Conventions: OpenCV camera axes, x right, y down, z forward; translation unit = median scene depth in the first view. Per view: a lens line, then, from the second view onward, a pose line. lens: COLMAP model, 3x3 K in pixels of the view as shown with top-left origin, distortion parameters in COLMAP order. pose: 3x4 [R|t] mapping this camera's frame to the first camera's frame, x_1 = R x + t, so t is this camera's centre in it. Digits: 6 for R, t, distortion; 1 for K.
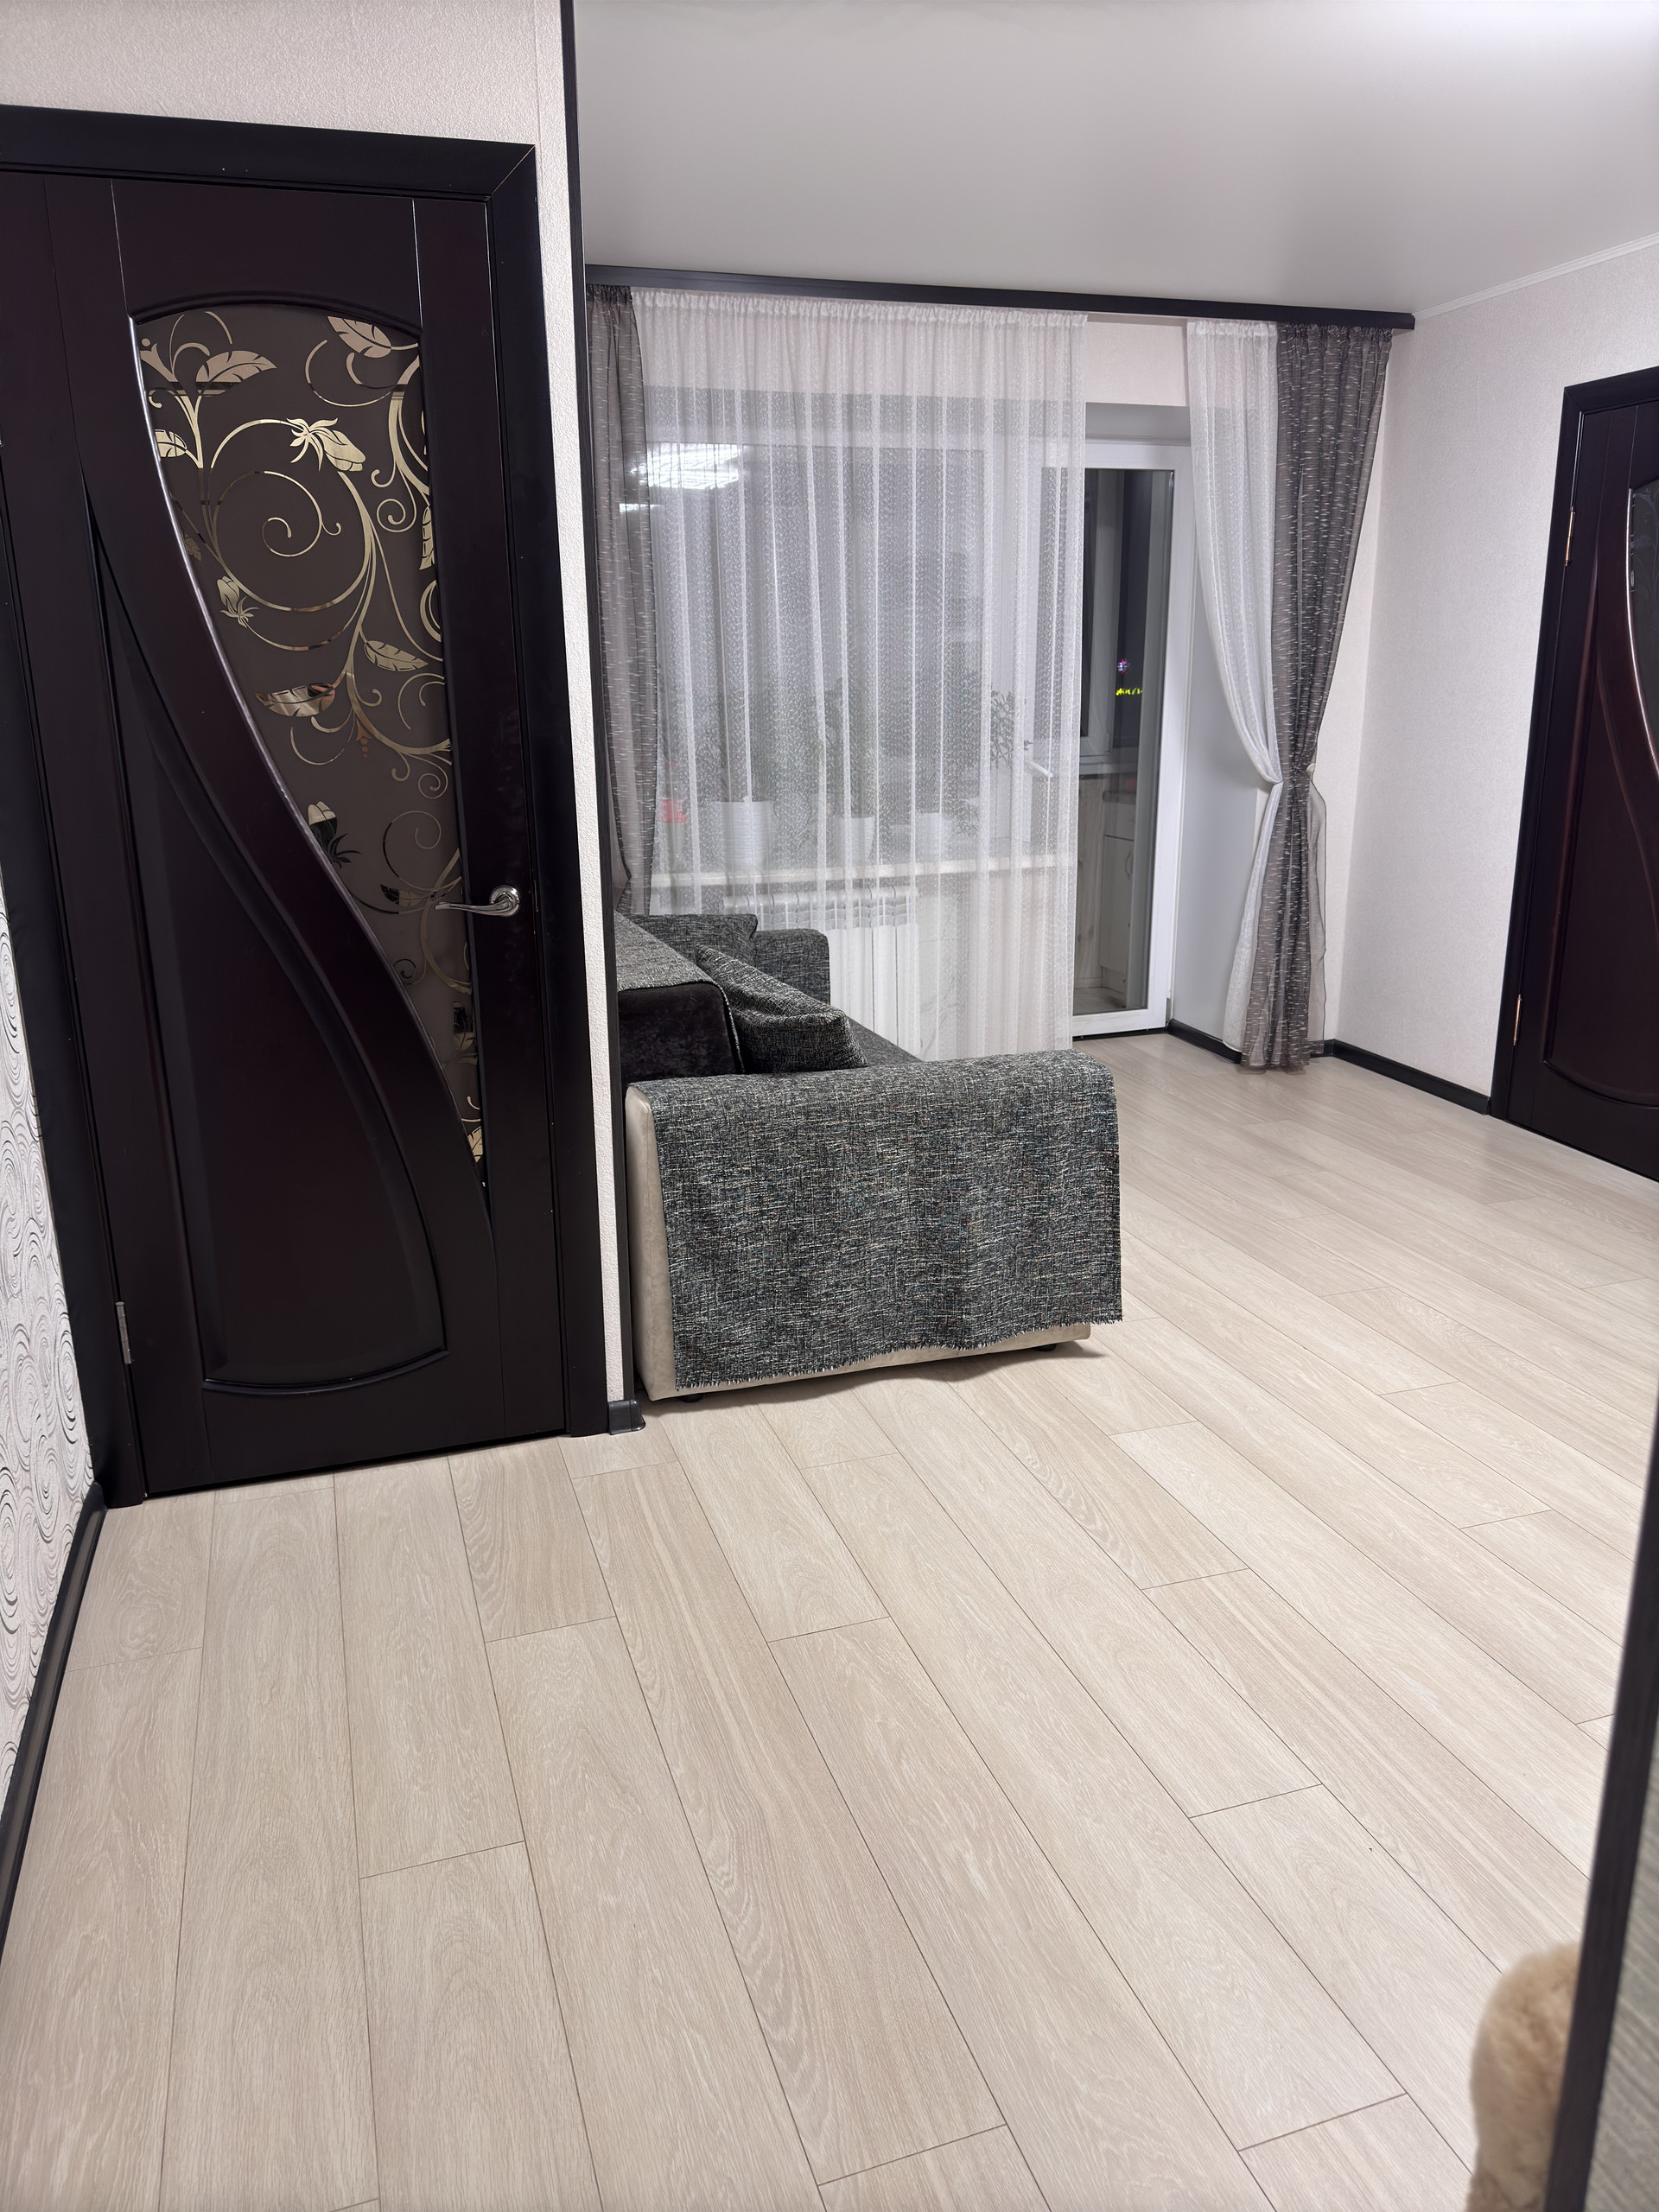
lens RADIAL K [[1558.7, 0, 829.5], [0, 1558.7, 1106.0], [0, 0, 1]] dist [0.040459, -0.056597]
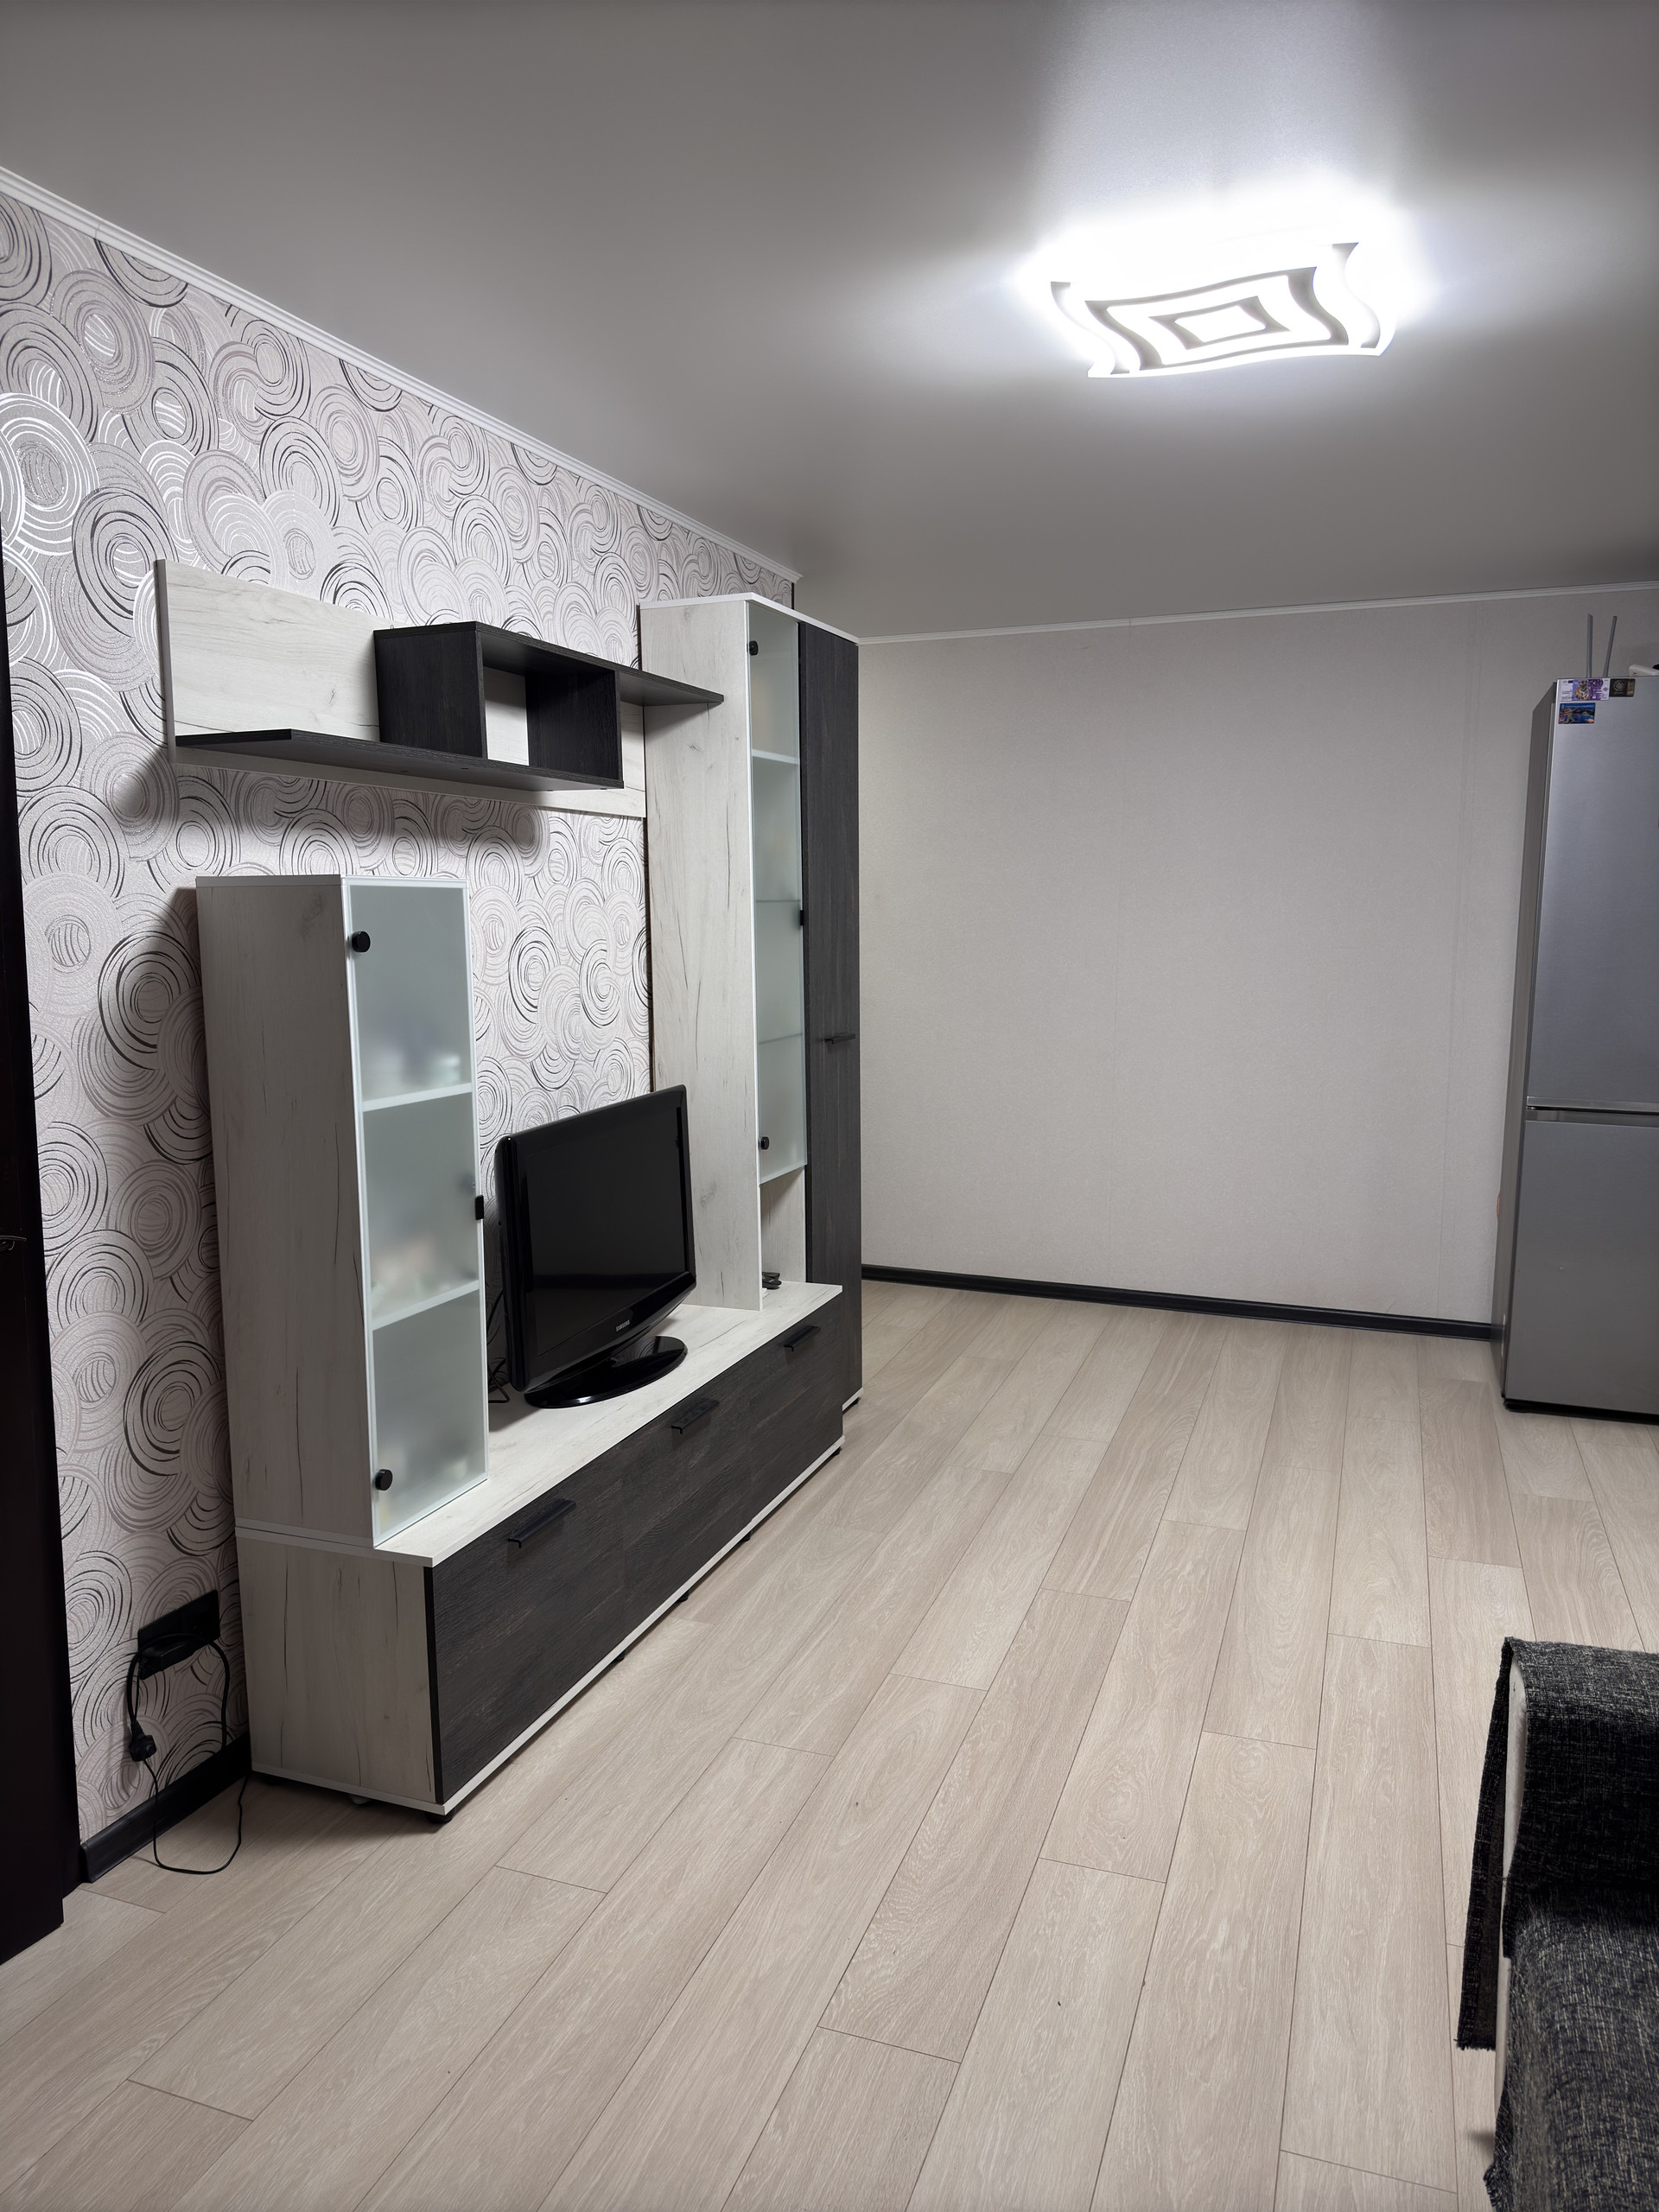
lens RADIAL K [[1548.7, 0, 829.5], [0, 1548.7, 1106.0], [0, 0, 1]] dist [0.122362, -0.230376]
pose [[-0.782239, -0.064517, 0.619628, 0.024813], [0.181825, 0.927673, 0.326133, -0.394269], [-0.595853, 0.367778, -0.713931, 1.331970]]
